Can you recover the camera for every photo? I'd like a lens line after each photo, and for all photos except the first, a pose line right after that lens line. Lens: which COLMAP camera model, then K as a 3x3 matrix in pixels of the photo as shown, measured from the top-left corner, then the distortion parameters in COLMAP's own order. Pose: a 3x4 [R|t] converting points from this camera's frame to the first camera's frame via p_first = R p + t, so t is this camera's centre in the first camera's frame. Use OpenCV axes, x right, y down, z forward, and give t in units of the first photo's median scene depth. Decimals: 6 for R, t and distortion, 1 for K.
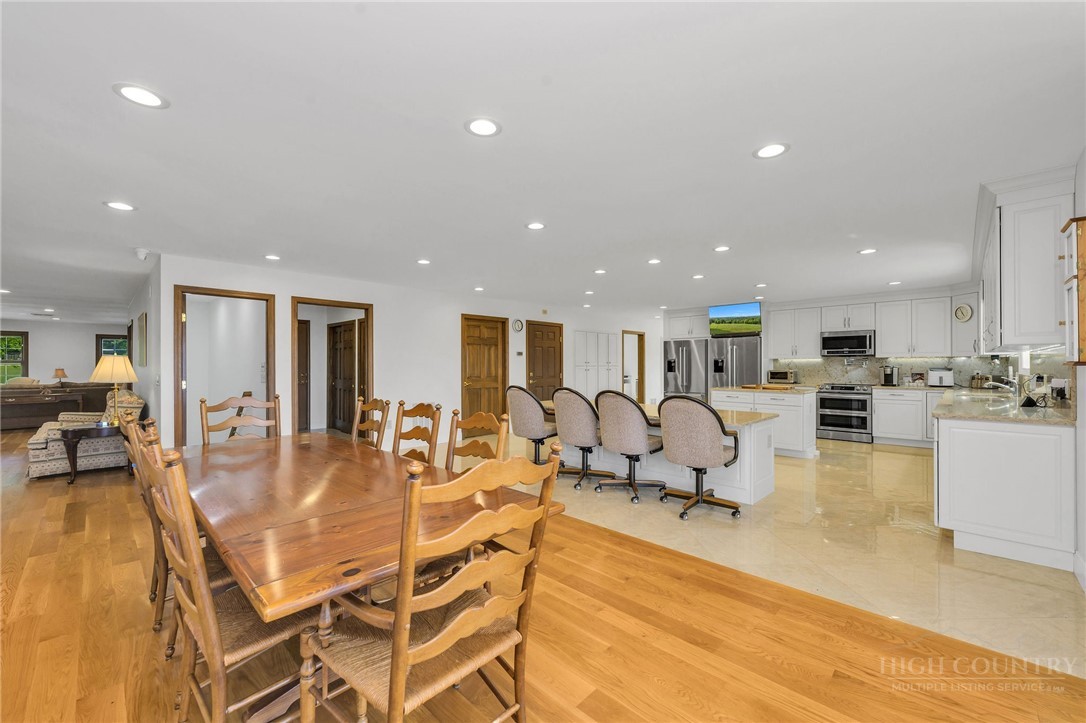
lens RADIAL K [[430.0, 0, 544.1], [0, 430.0, 356.8], [0, 0, 1]] dist [0.002781, -0.000053]
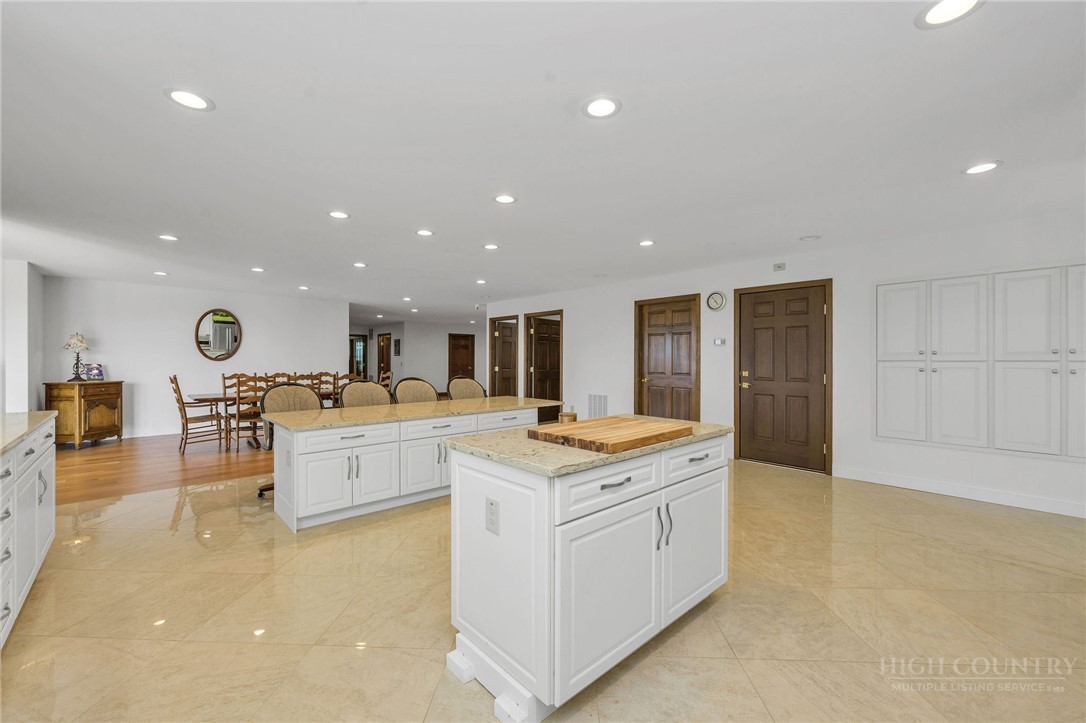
lens RADIAL K [[446.6, 0, 536.9], [0, 446.6, 358.0], [0, 0, 1]] dist [-0.011970, 0.000305]
pose [[-0.068669, -0.000896, -0.997639, 0.717566], [0.018465, 0.999827, -0.002169, 0.016031], [0.997469, -0.018570, -0.068640, 0.815547]]
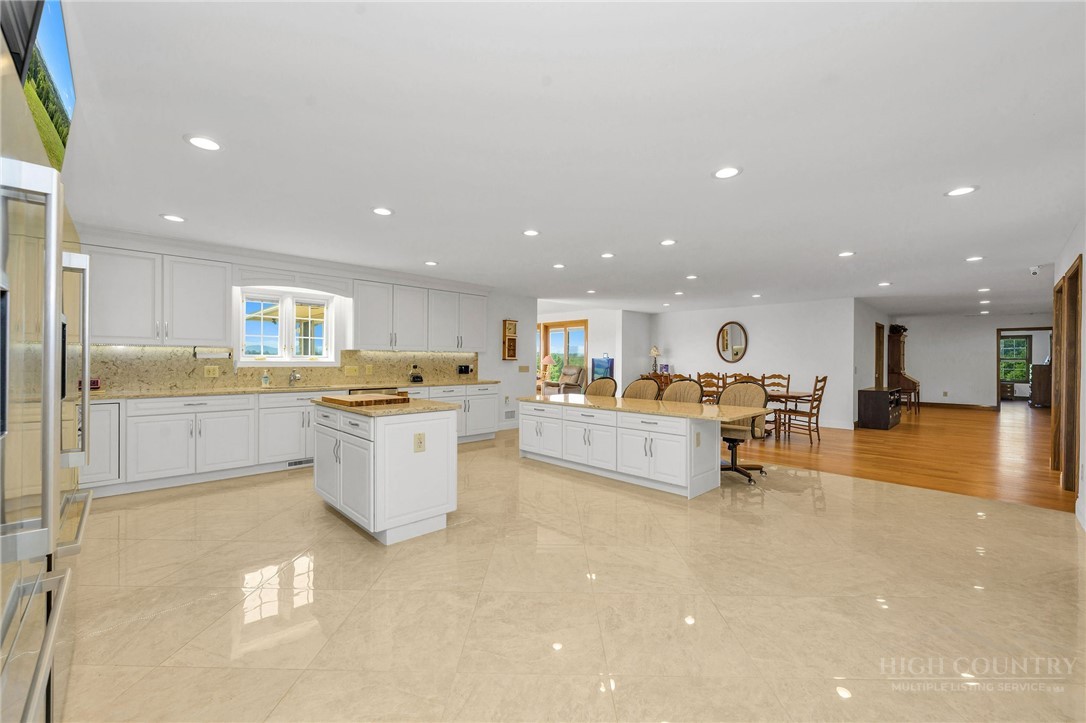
lens RADIAL K [[430.0, 0, 551.2], [0, 430.0, 364.3], [0, 0, 1]] dist [0.002781, -0.000053]
pose [[-0.999616, -0.005364, 0.027189, 0.221132], [-0.005638, 0.999934, -0.010015, 0.025941], [-0.027134, -0.010164, -0.999580, 1.314178]]
